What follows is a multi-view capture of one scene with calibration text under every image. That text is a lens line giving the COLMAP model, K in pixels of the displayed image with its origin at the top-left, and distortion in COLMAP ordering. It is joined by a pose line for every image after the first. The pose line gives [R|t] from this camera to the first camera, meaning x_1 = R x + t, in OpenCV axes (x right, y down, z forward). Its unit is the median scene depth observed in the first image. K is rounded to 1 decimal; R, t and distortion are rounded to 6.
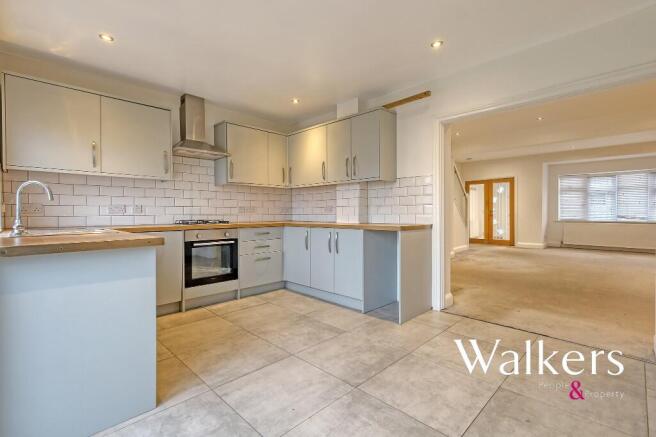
lens RADIAL K [[308.2, 0, 332.0], [0, 308.2, 215.6], [0, 0, 1]] dist [0.011749, -0.000001]
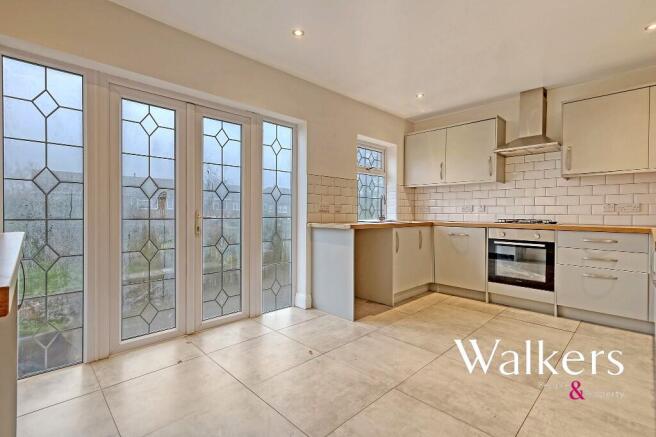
lens RADIAL K [[308.2, 0, 332.1], [0, 308.2, 215.3], [0, 0, 1]] dist [0.011749, -0.000001]
pose [[-0.017187, 0.016032, -0.999724, 0.647895], [-0.014048, 0.999769, 0.016274, -0.006302], [0.999754, 0.014324, -0.016958, 0.495318]]
